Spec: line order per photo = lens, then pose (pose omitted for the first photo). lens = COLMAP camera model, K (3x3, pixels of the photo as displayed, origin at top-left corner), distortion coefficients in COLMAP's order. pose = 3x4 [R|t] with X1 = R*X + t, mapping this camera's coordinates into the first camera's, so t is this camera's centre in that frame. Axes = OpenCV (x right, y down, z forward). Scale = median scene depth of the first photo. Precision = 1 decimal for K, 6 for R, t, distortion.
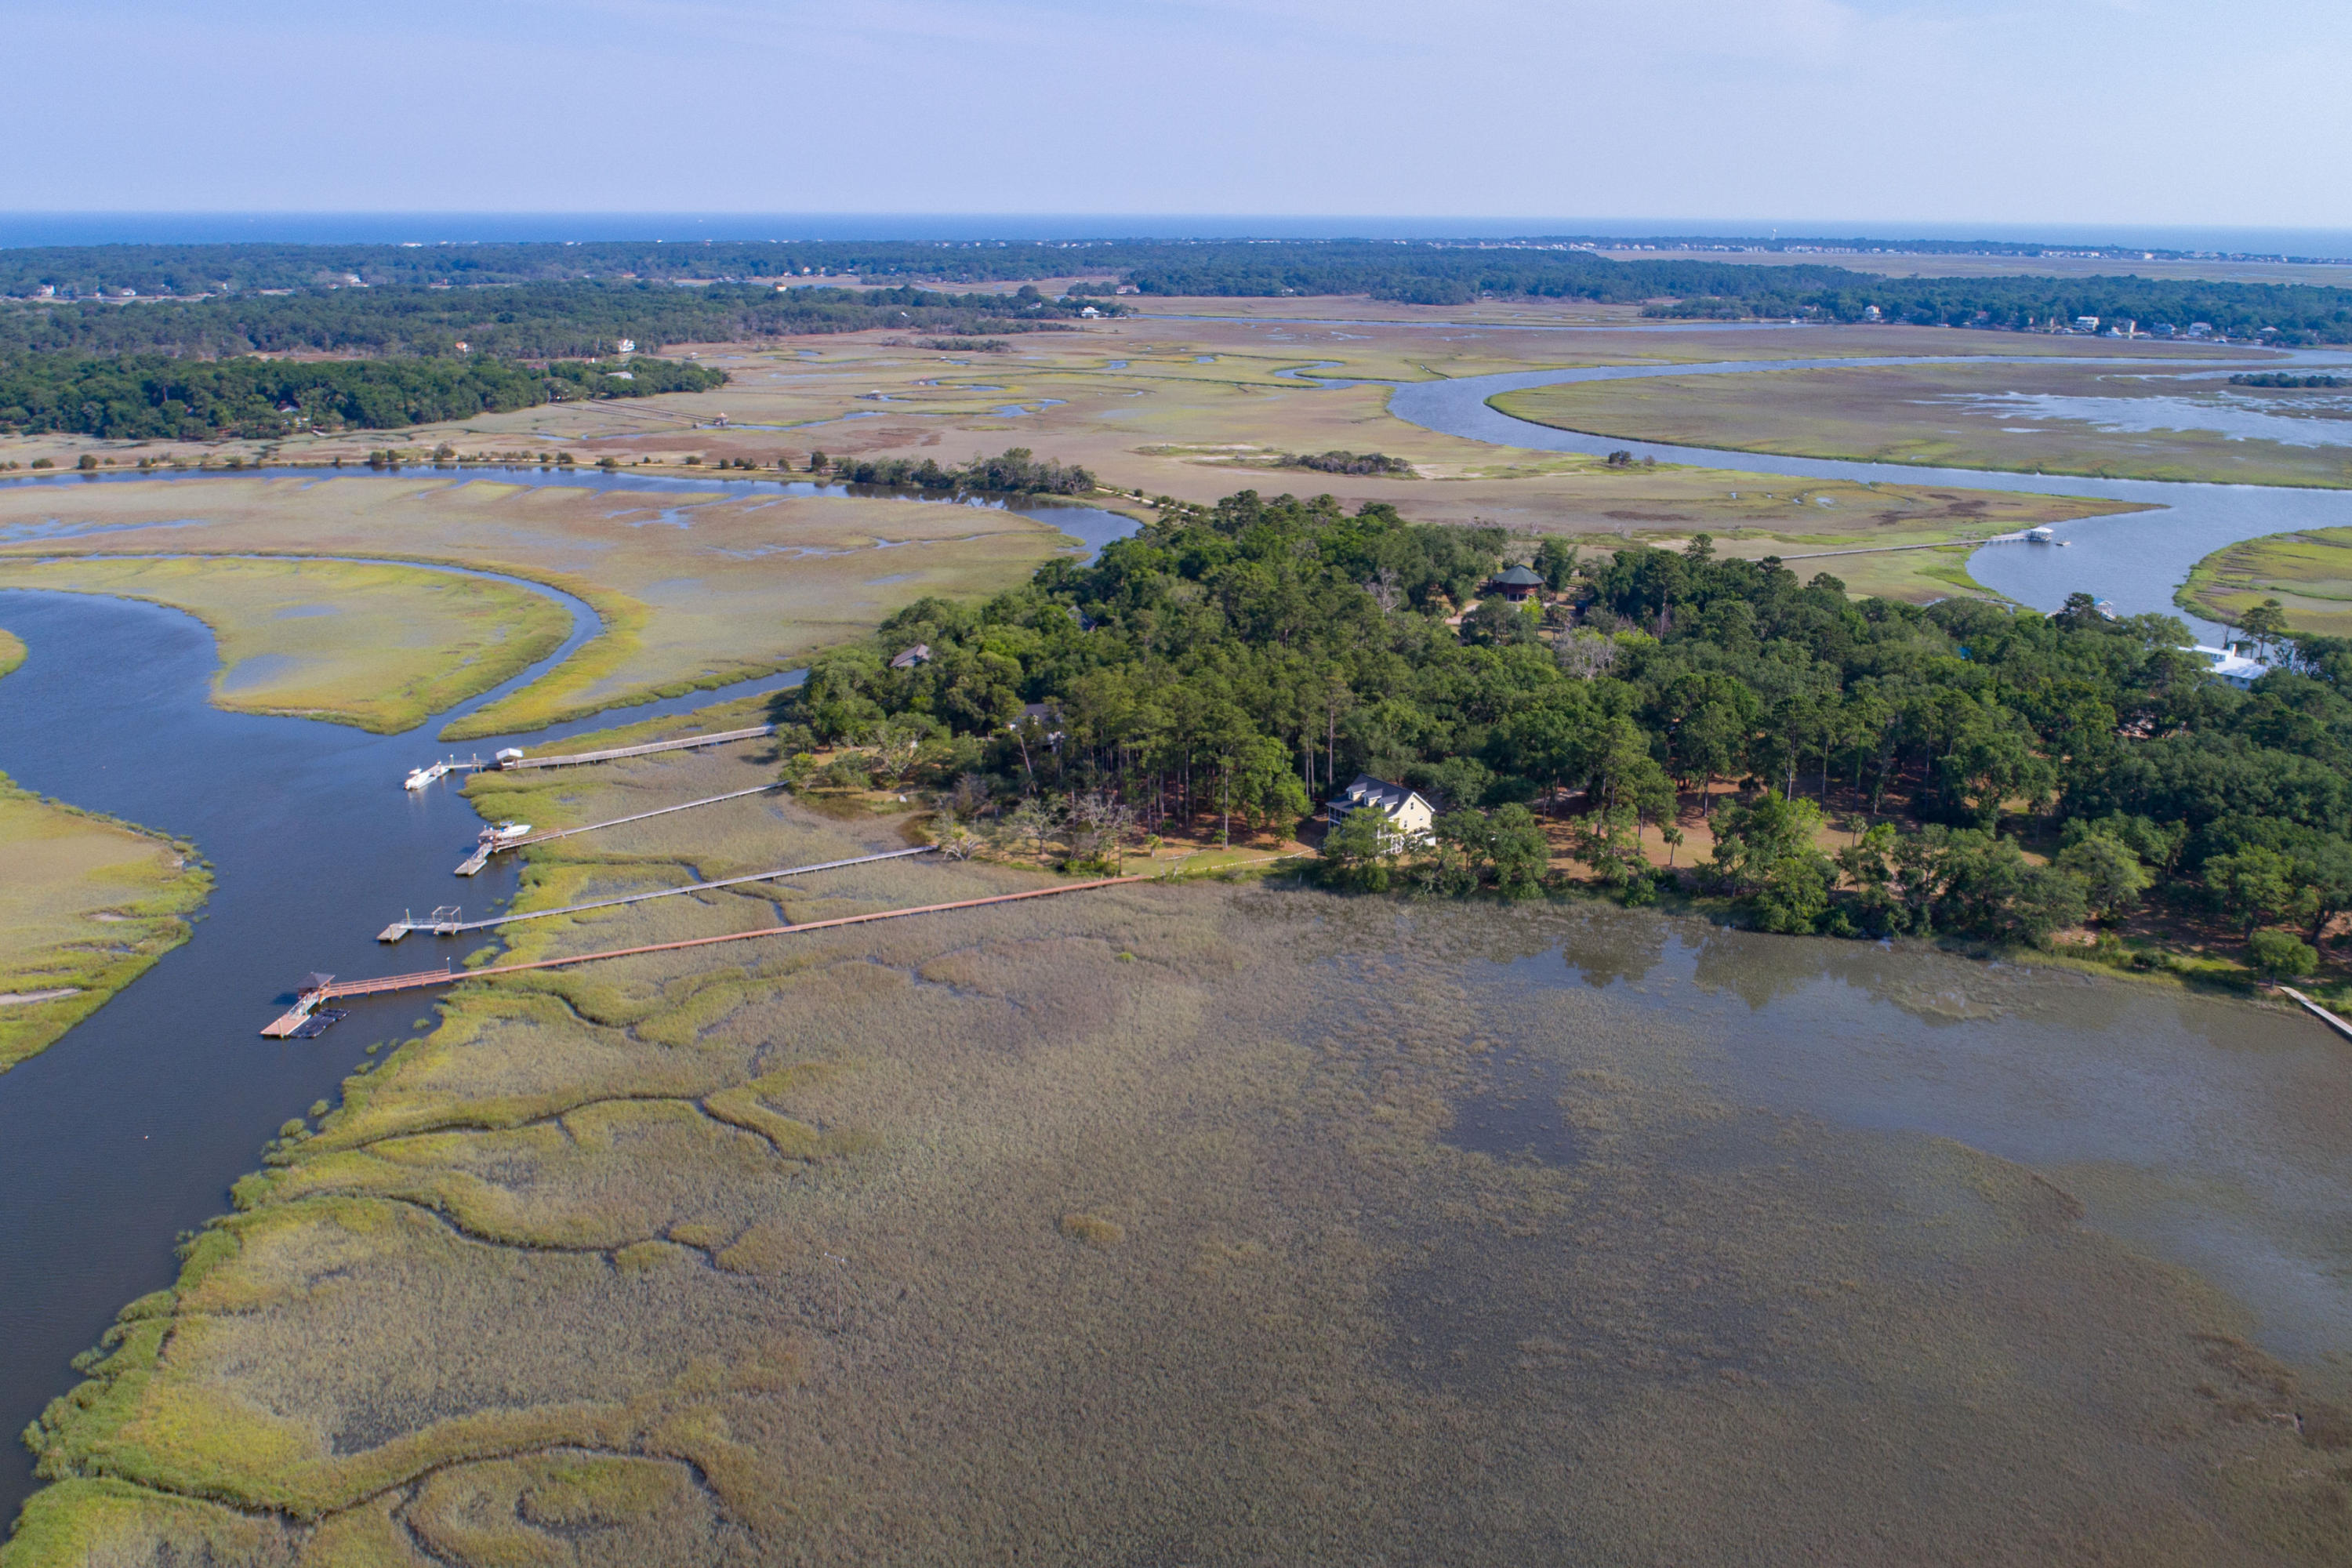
lens RADIAL K [[1877.2, 0, 1185.2], [0, 1877.2, 772.0], [0, 0, 1]] dist [-0.017689, 0.008727]
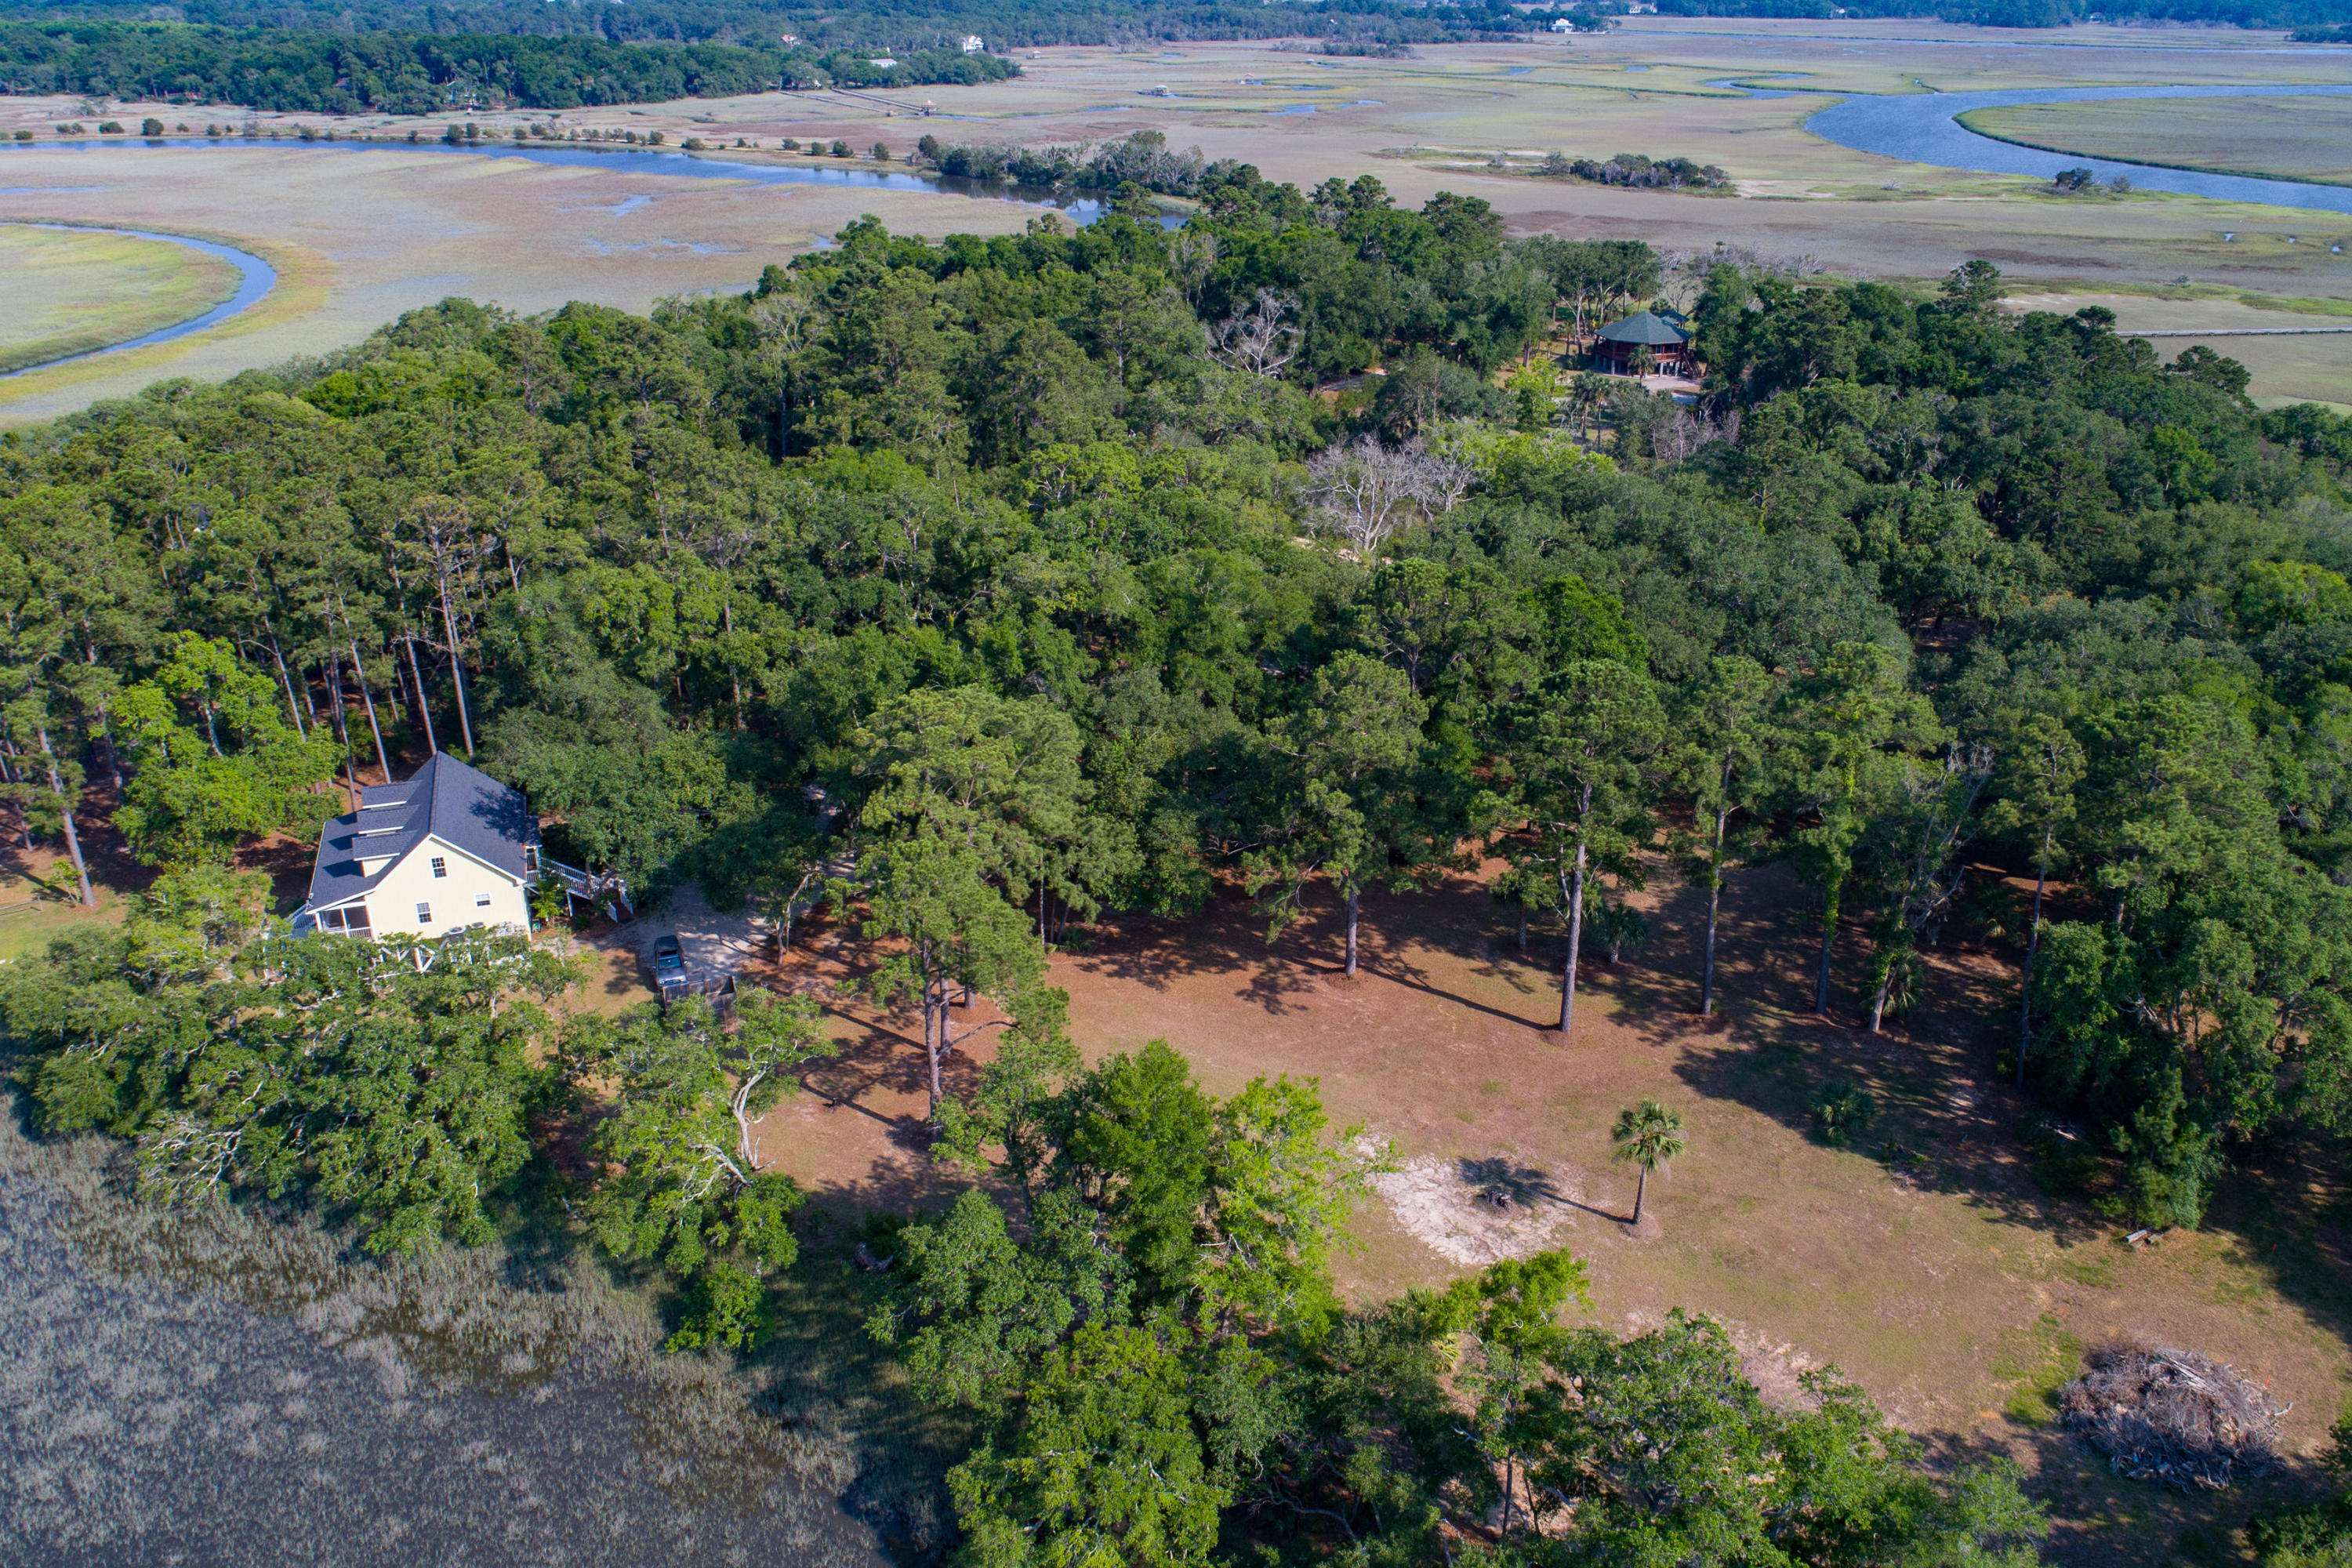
lens RADIAL K [[1877.2, 0, 1177.4], [0, 1877.2, 782.6], [0, 0, 1]] dist [-0.017689, 0.008727]
pose [[0.953986, 0.118777, -0.275322, 0.101031], [-0.083118, 0.986968, 0.137787, -0.017010], [0.288100, -0.108563, 0.951427, 0.194484]]
